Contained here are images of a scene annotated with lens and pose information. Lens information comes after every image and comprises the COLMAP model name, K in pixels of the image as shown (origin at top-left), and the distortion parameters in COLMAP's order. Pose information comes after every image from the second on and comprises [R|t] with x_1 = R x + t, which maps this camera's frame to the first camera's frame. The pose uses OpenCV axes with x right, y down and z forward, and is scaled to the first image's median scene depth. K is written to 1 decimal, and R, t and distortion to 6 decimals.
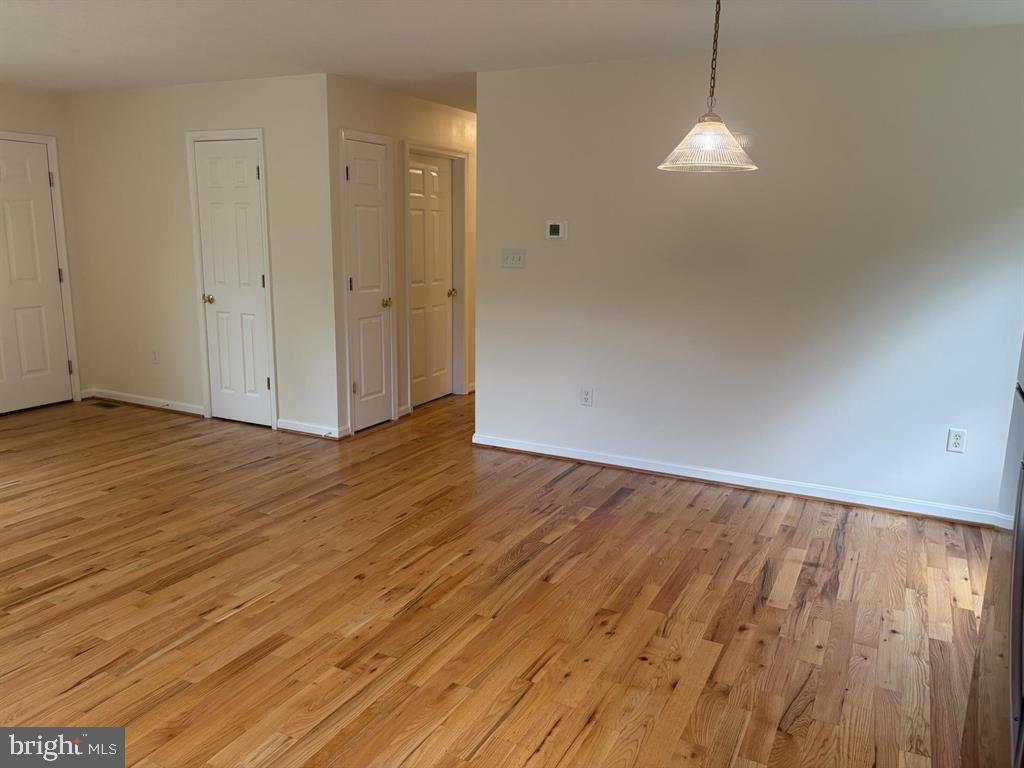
lens RADIAL K [[776.5, 0, 512.0], [0, 776.5, 384.0], [0, 0, 1]] dist [0.049293, -0.055005]
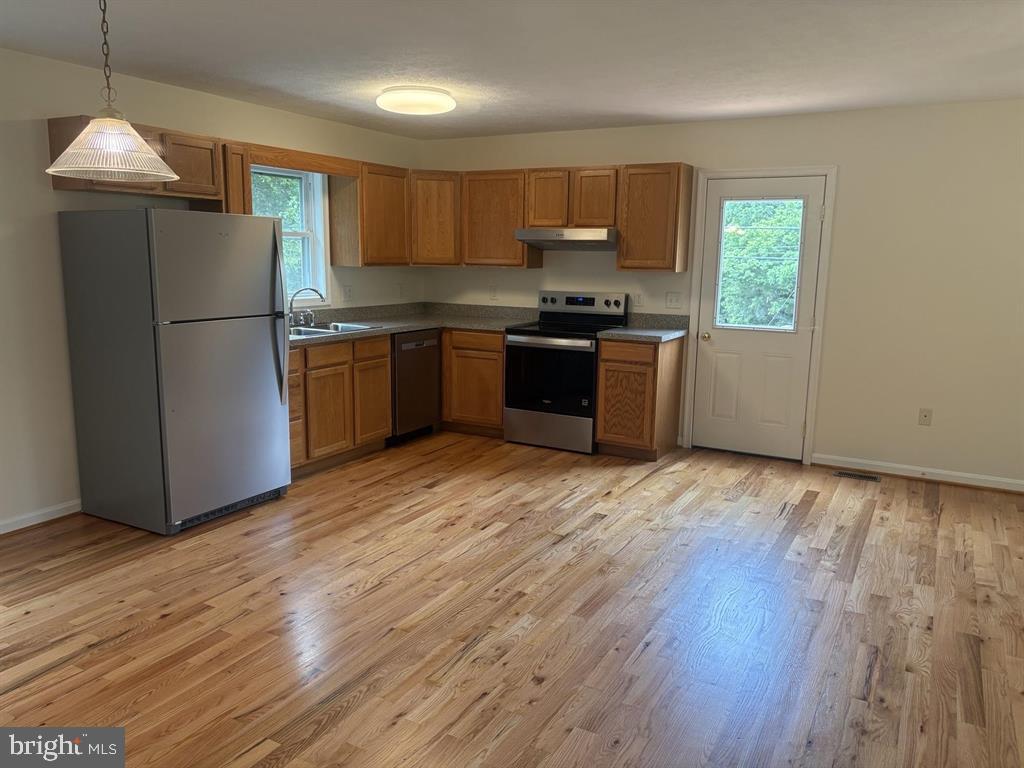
lens RADIAL K [[776.5, 0, 512.0], [0, 776.5, 384.0], [0, 0, 1]] dist [0.049293, -0.055005]
pose [[-0.999151, -0.032923, 0.024773, -0.149177], [-0.021865, 0.933291, 0.358455, -0.286841], [-0.034921, 0.357609, -0.933218, 1.400929]]
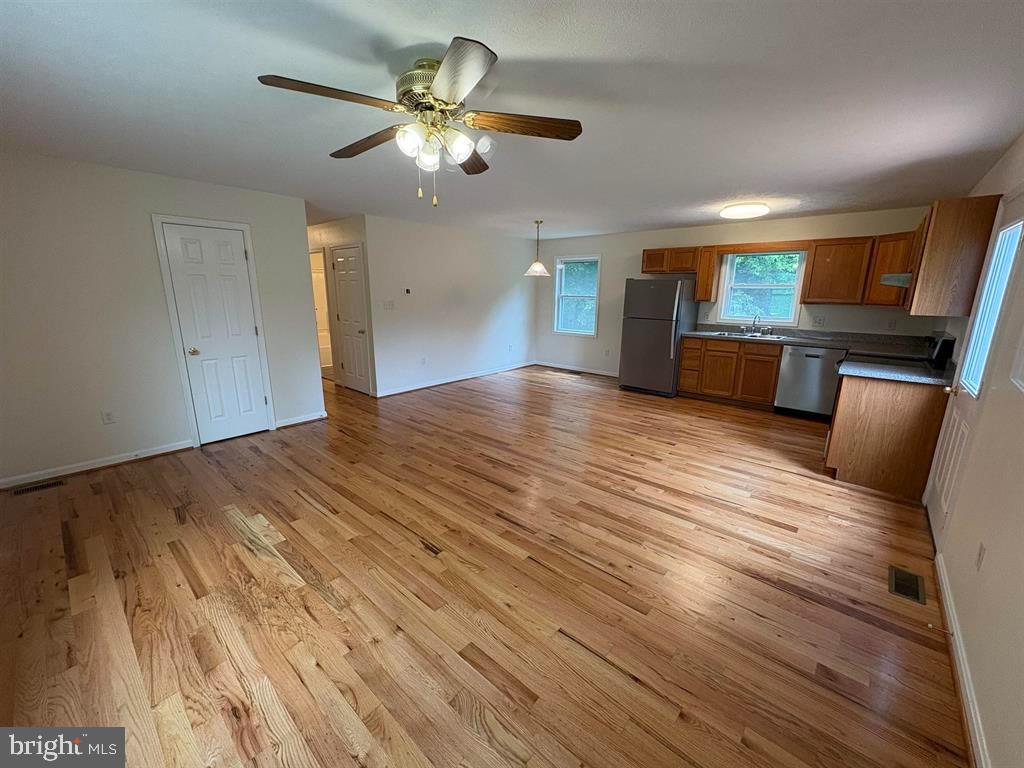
lens RADIAL K [[408.7, 0, 512.0], [0, 408.7, 384.0], [0, 0, 1]] dist [0.000105, -0.000046]
pose [[0.241318, -0.231952, 0.942318, -1.304576], [0.185163, 0.964182, 0.189916, -0.129098], [-0.952618, 0.128652, 0.275623, 0.493893]]
